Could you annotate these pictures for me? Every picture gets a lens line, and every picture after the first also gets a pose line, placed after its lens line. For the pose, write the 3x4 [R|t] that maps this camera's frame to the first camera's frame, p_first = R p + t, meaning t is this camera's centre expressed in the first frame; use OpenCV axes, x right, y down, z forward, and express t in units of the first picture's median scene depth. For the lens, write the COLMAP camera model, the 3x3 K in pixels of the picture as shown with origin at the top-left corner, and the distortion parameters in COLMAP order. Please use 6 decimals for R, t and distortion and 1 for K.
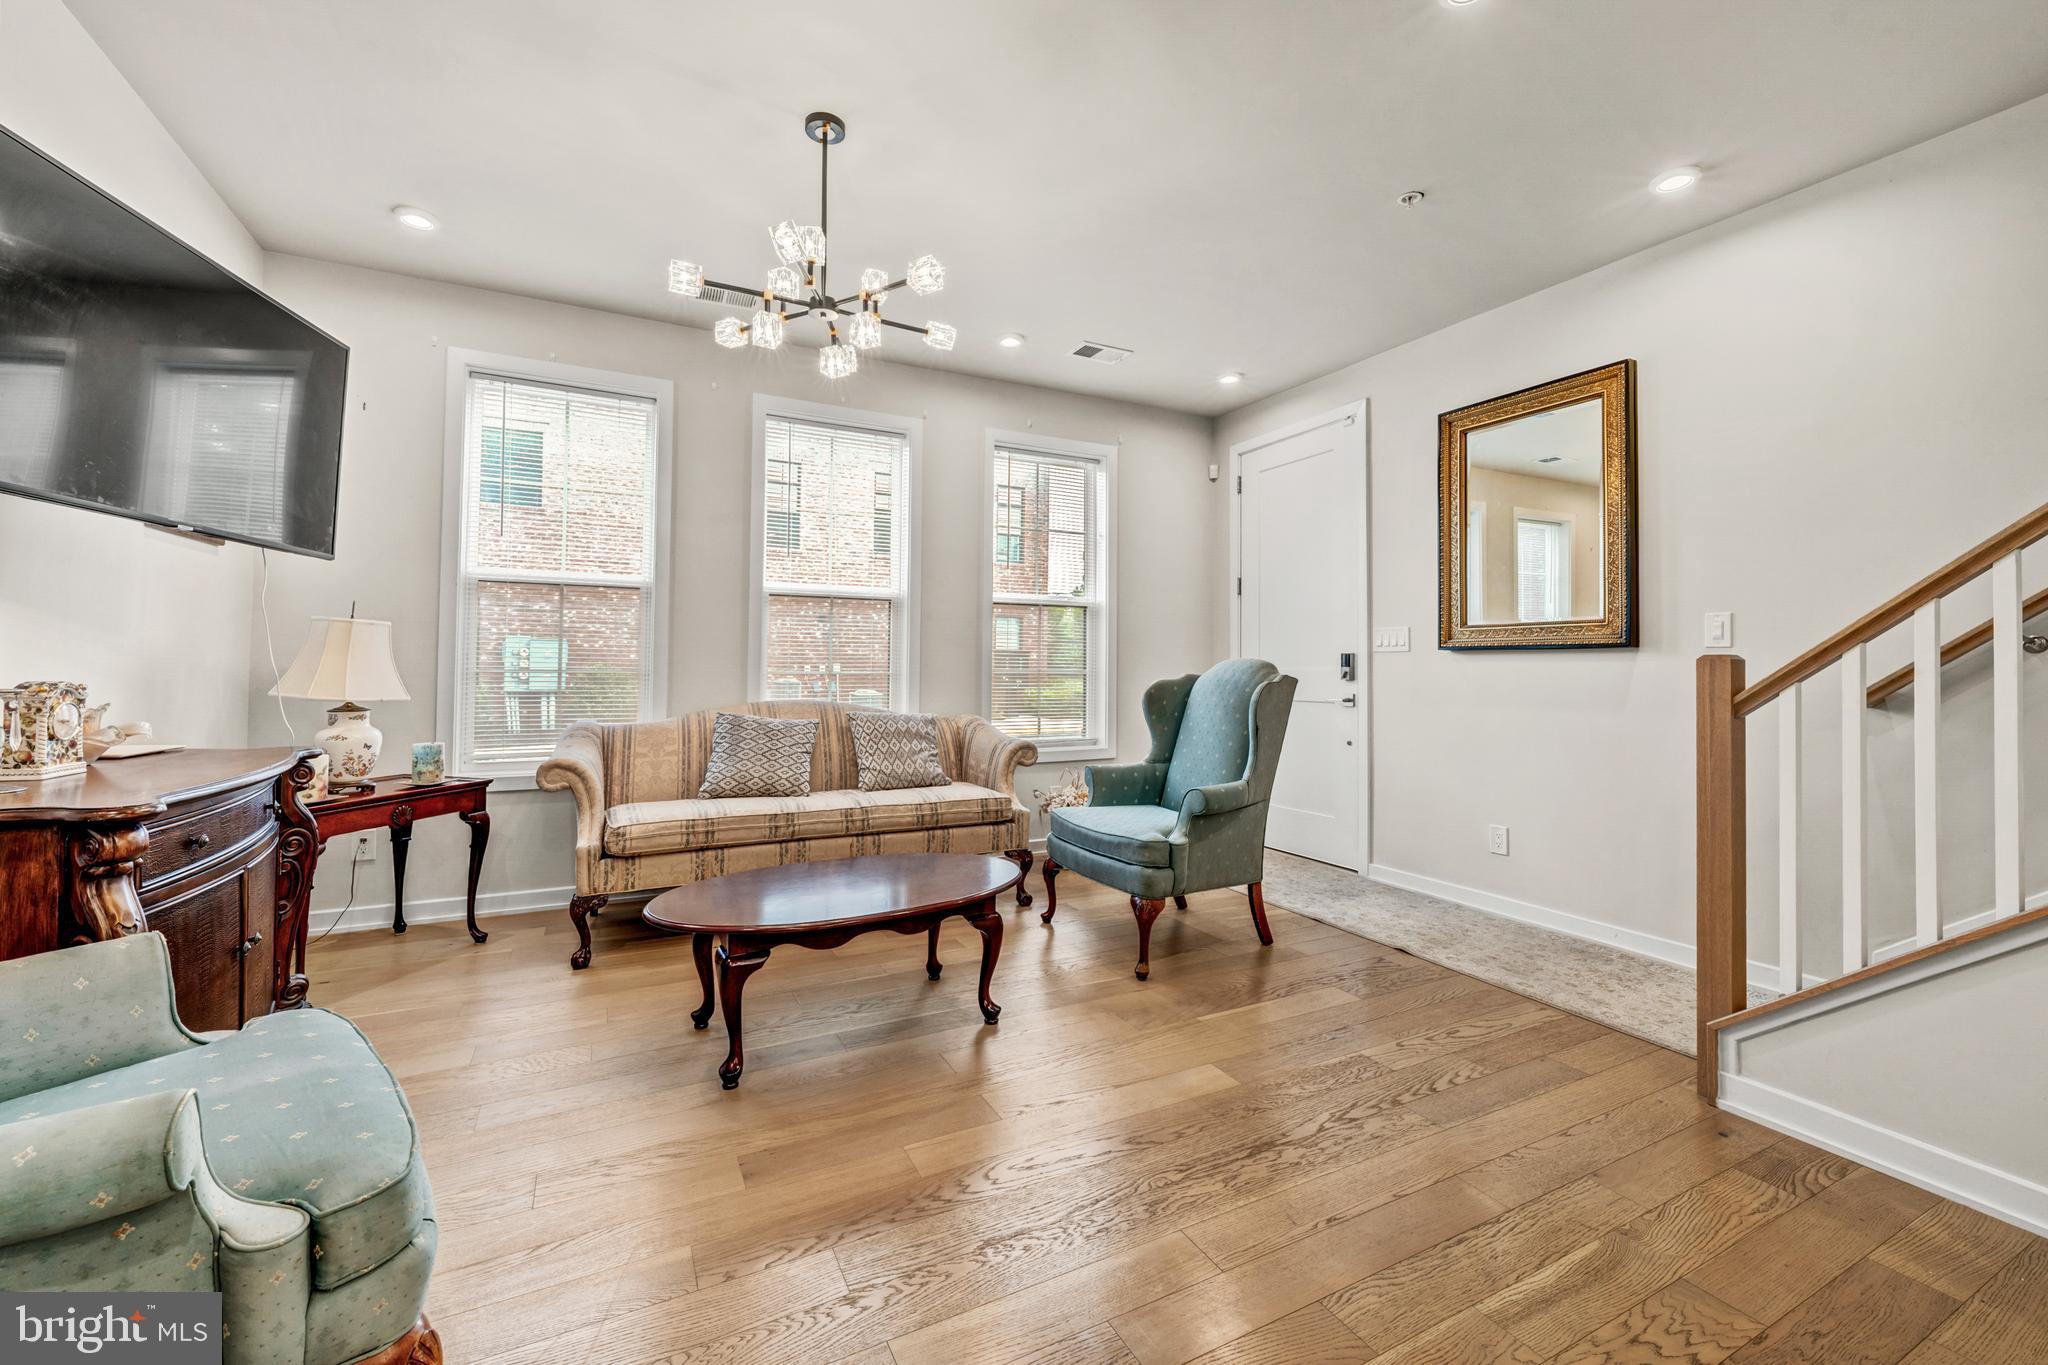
lens RADIAL K [[827.9, 0, 1016.5], [0, 827.9, 650.6], [0, 0, 1]] dist [0.000135, 0.000083]
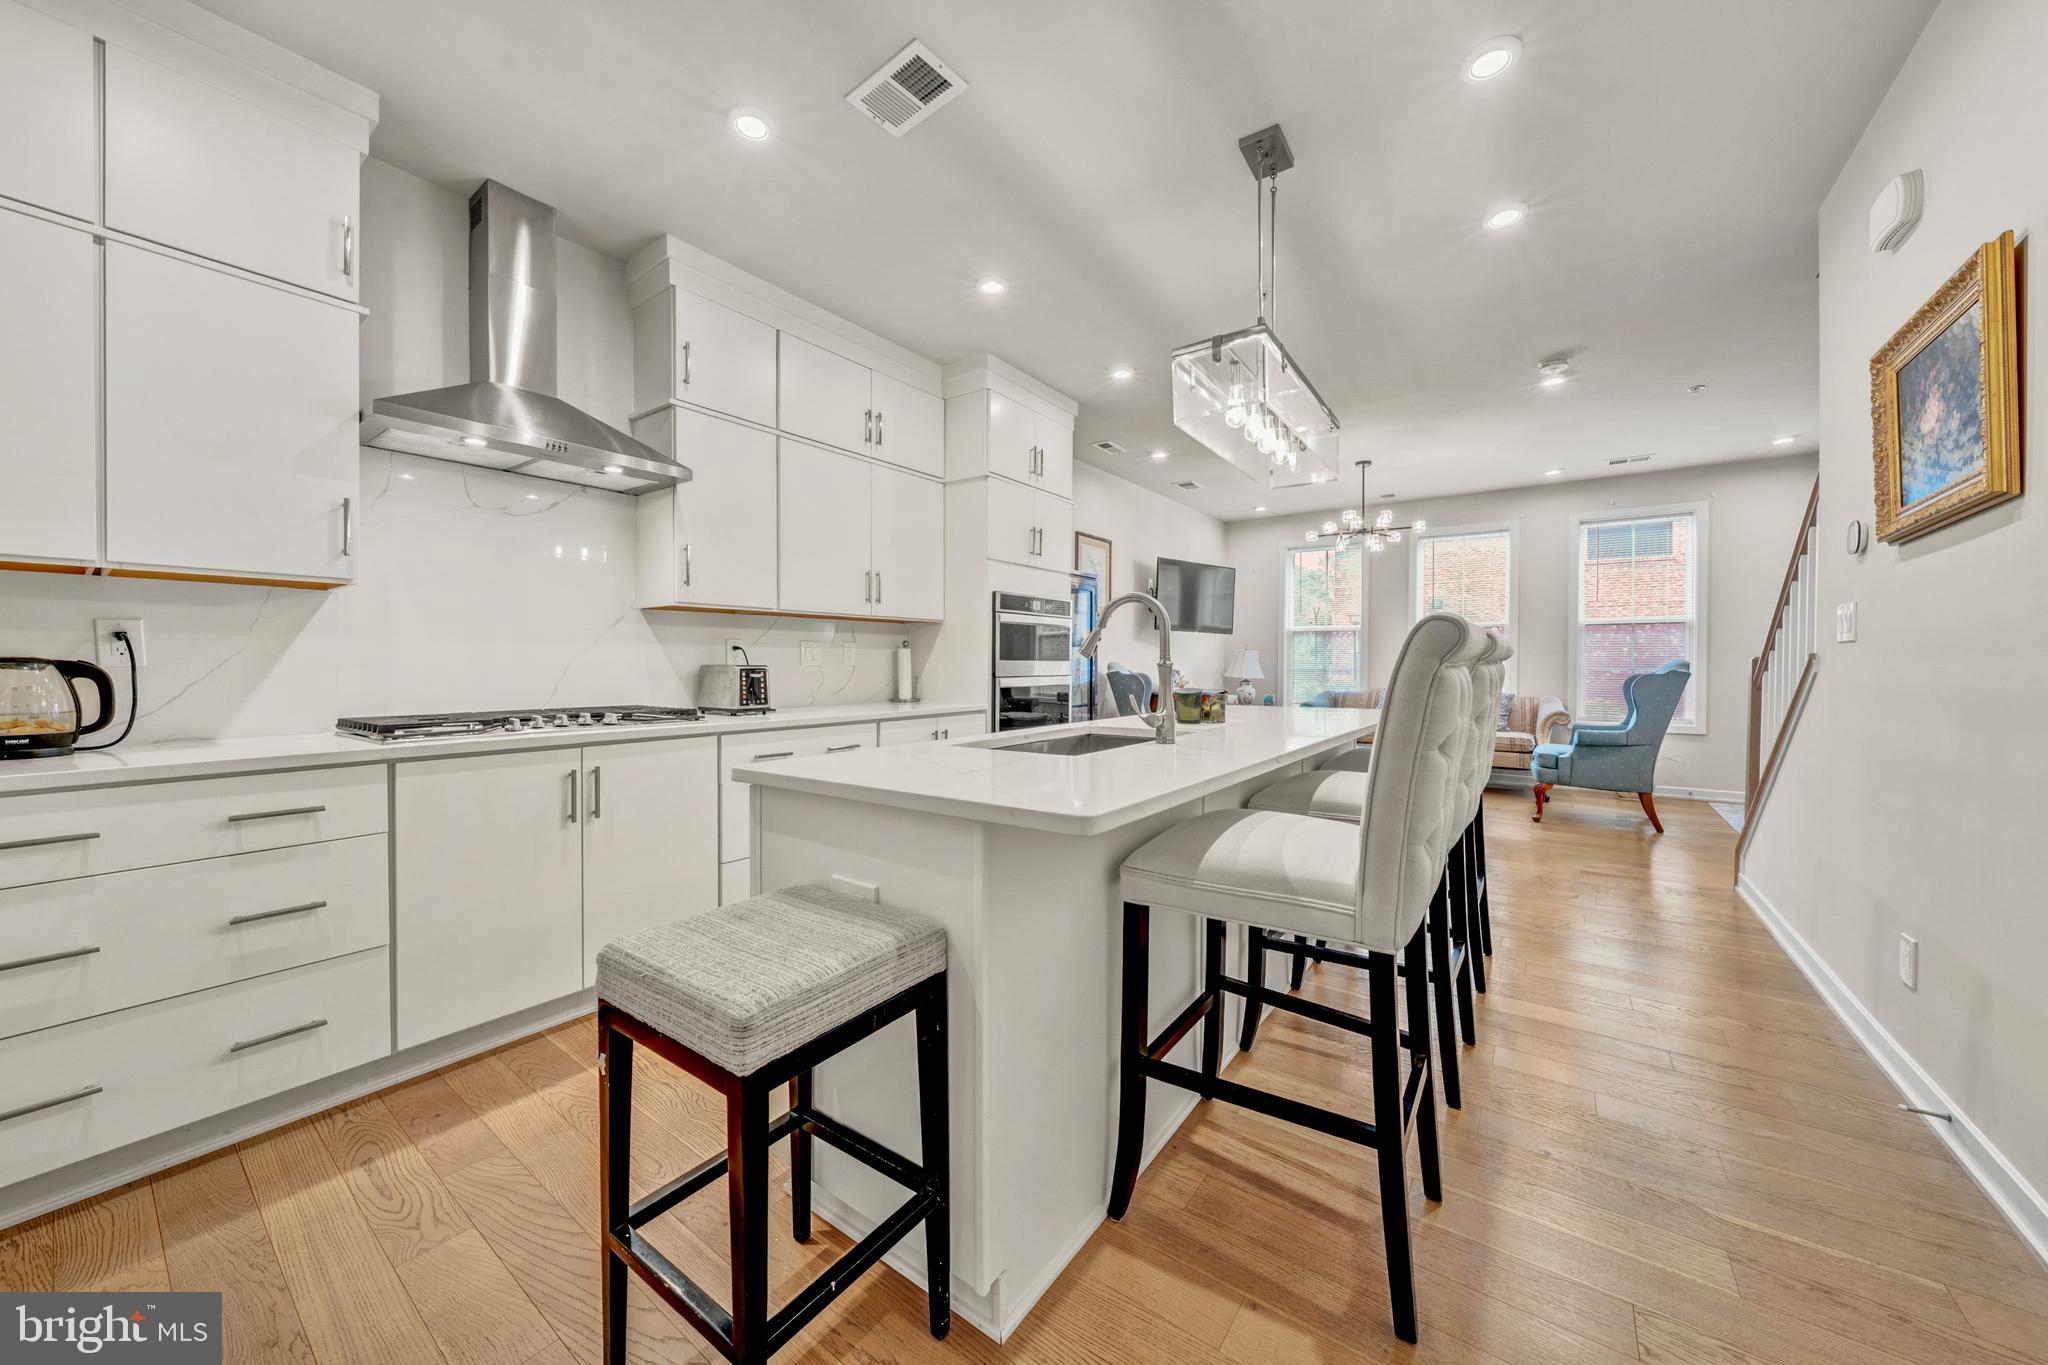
lens RADIAL K [[719.0, 0, 1013.9], [0, 719.0, 672.4], [0, 0, 1]] dist [-0.000233, -0.000034]
pose [[0.446010, 0.004255, -0.895018, 0.931550], [0.016331, 0.999784, 0.012891, -0.005388], [0.894879, -0.020366, 0.445844, -0.730497]]
